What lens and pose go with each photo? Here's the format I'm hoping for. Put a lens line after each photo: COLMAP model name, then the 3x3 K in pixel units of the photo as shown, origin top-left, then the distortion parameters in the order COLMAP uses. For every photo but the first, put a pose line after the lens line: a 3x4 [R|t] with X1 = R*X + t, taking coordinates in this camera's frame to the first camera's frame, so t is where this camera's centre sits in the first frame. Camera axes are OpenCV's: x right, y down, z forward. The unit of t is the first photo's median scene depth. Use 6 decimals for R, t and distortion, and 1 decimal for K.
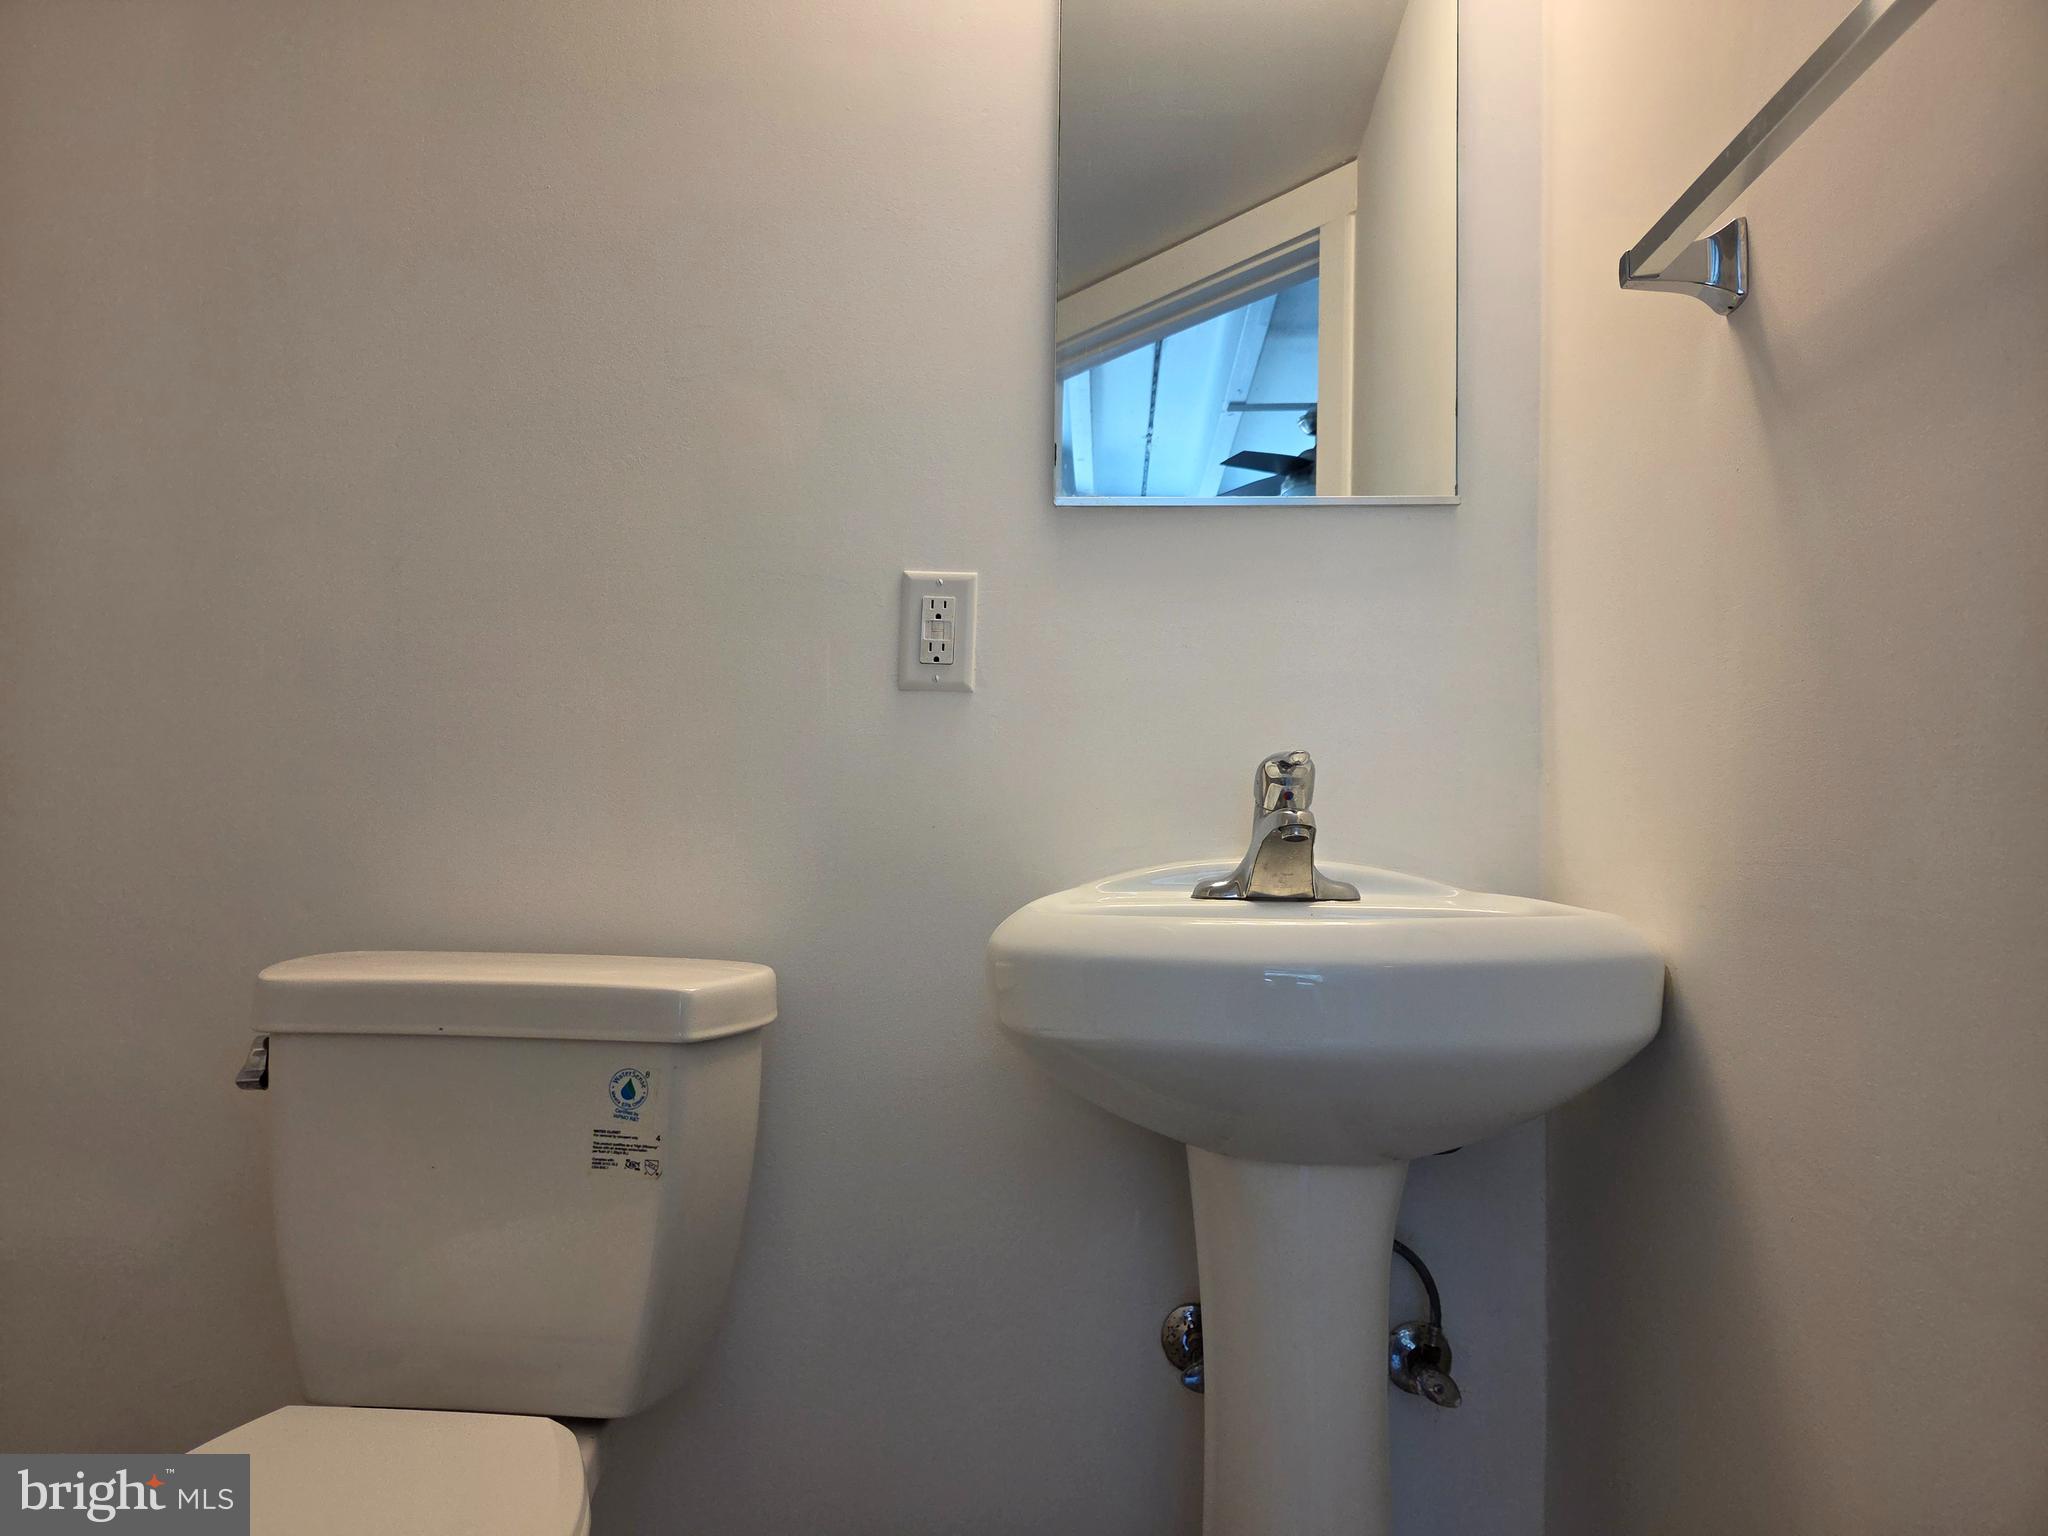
lens RADIAL K [[1372.1, 0, 1015.9], [0, 1372.1, 760.5], [0, 0, 1]] dist [0.076848, -0.068961]
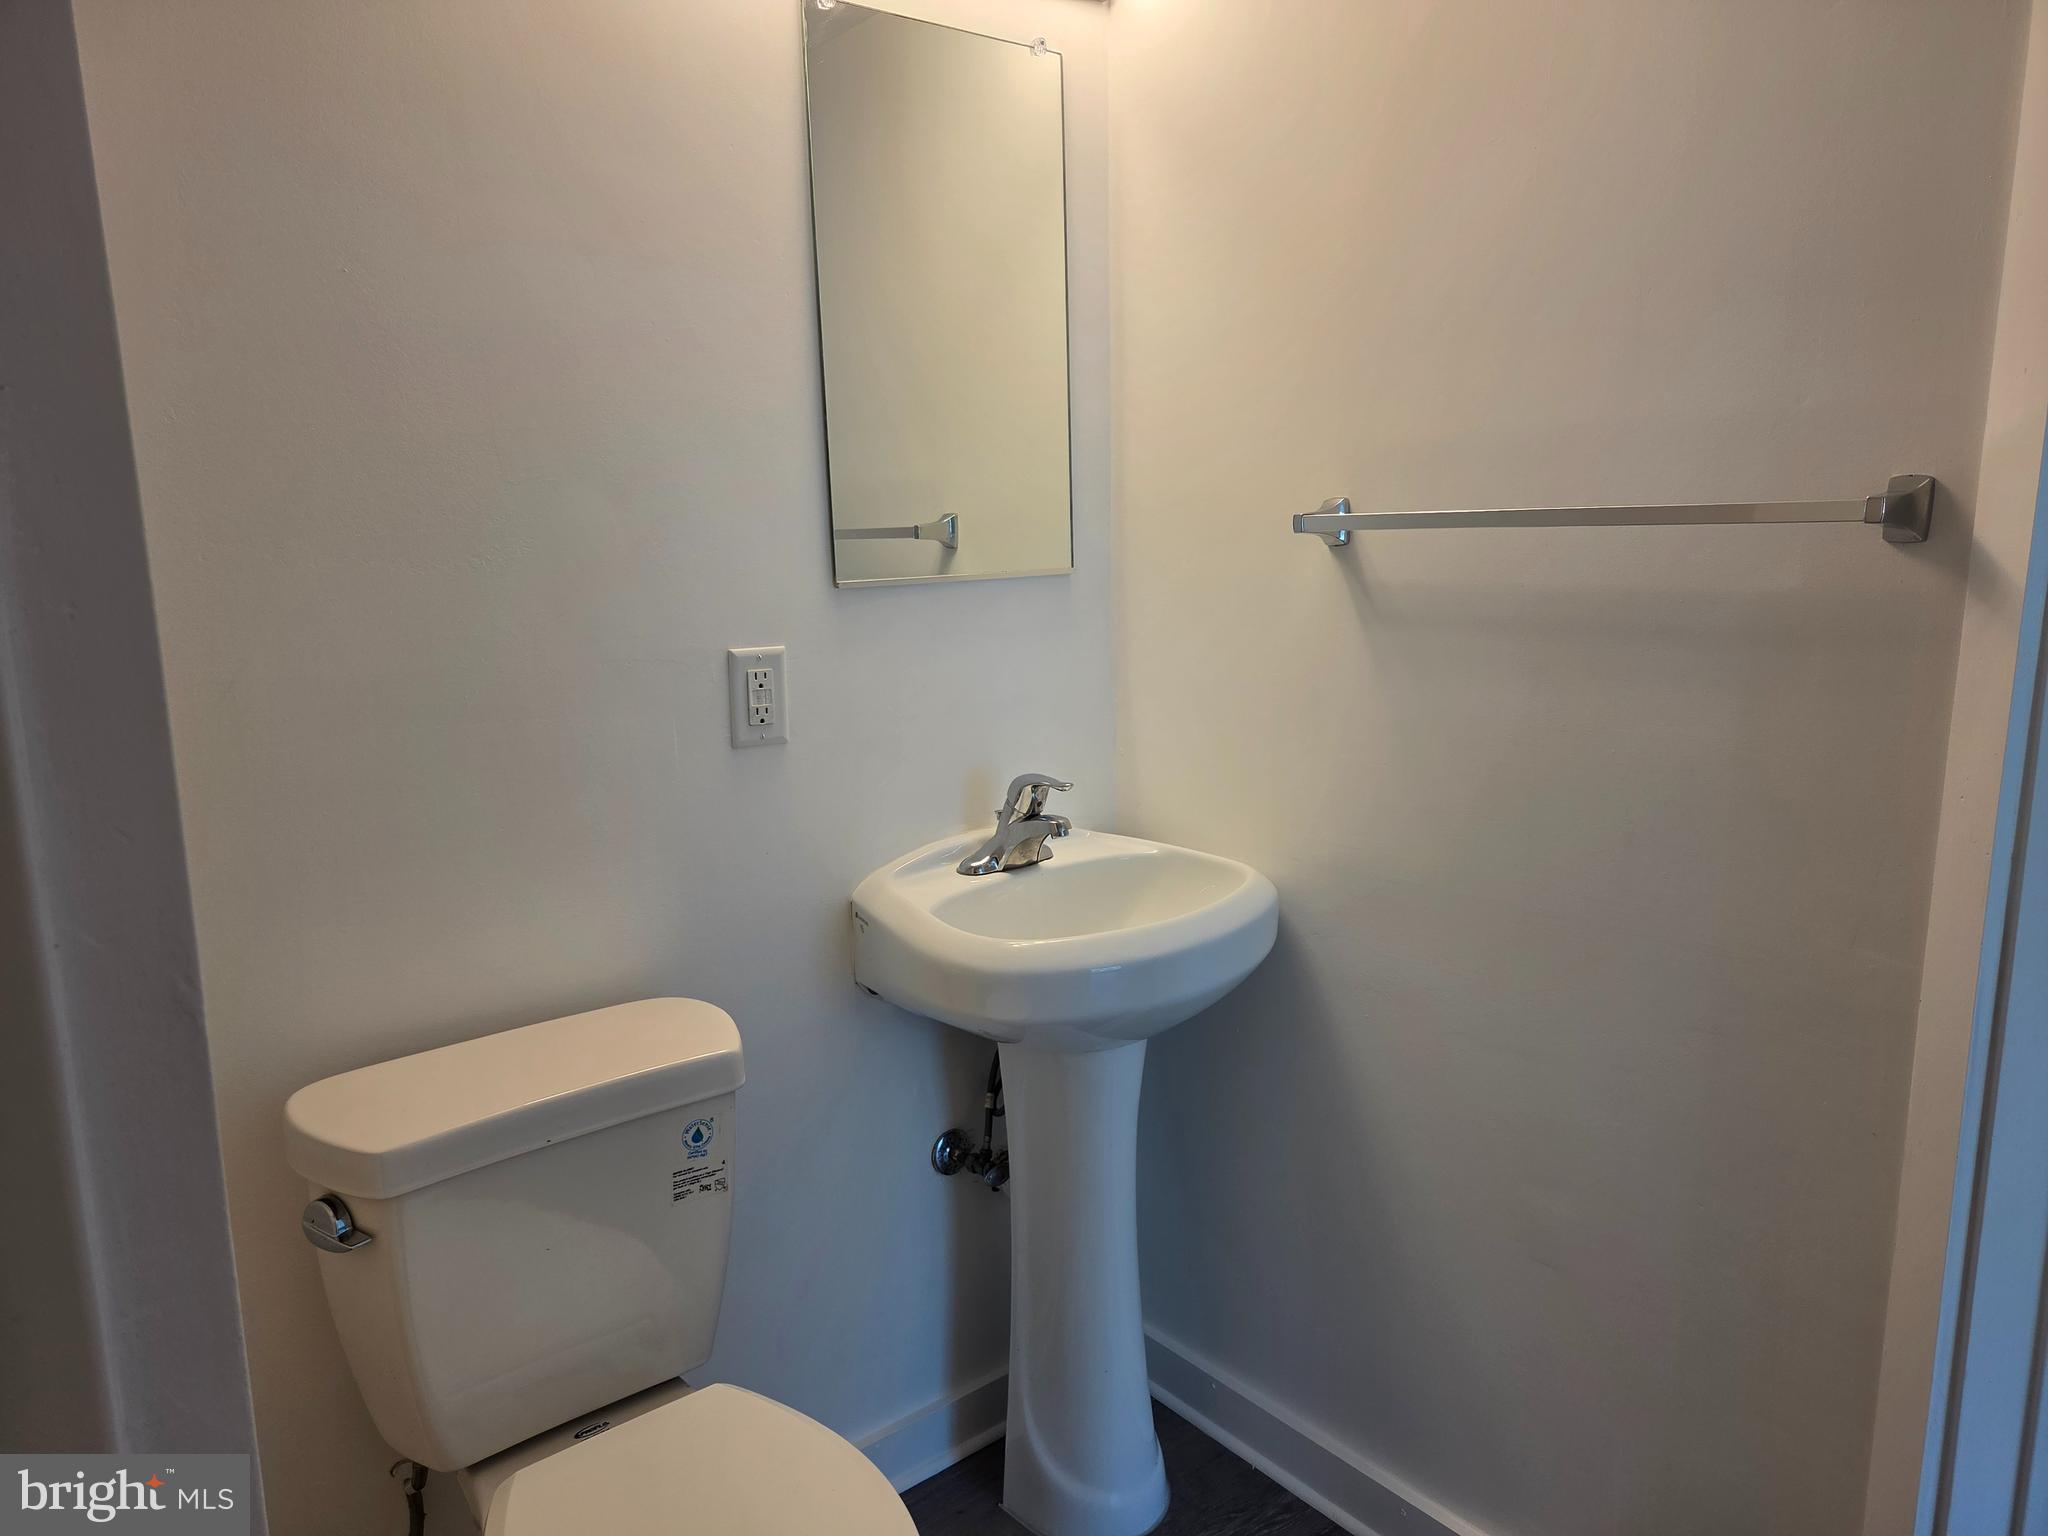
lens RADIAL K [[1359.5, 0, 1041.9], [0, 1359.5, 768.0], [0, 0, 1]] dist [0.084847, -0.082704]
pose [[0.747360, -0.150522, 0.647145, -0.762147], [-0.000753, 0.973808, 0.227371, -0.355079], [-0.664419, -0.170416, 0.727672, -0.063568]]
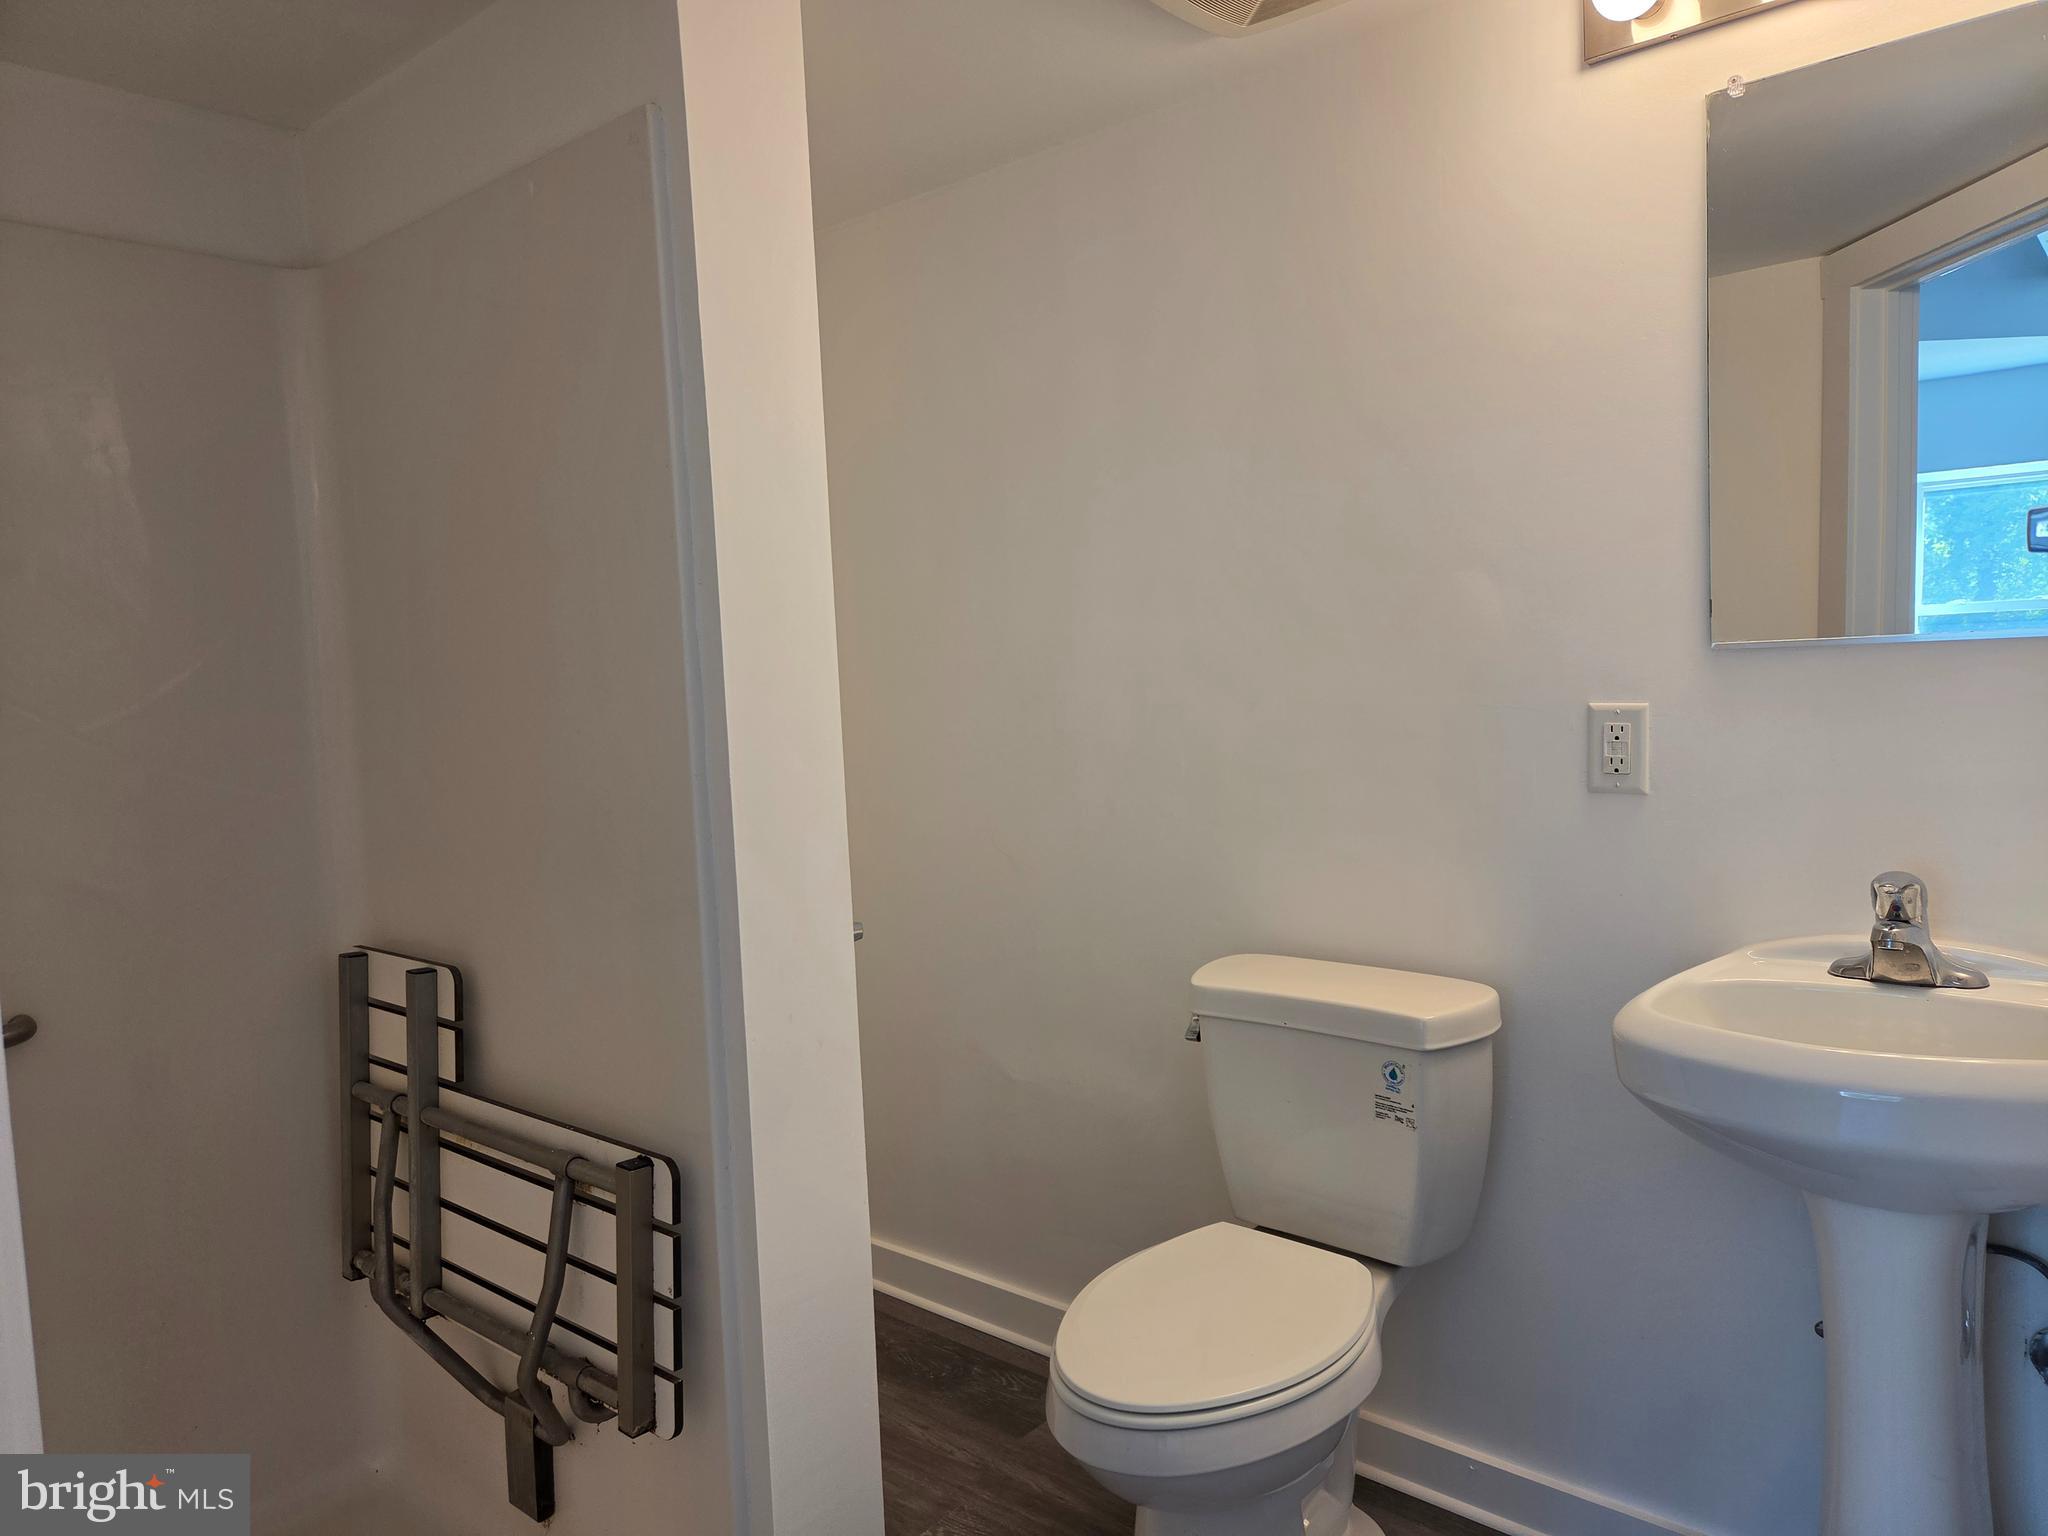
lens RADIAL K [[1378.4, 0, 1014.0], [0, 1378.4, 741.5], [0, 0, 1]] dist [0.059587, -0.045274]
pose [[0.800009, -0.020212, -0.599648, 0.326995], [0.084604, 0.993246, 0.079395, -0.296763], [0.593993, -0.114249, 0.796316, -0.482305]]
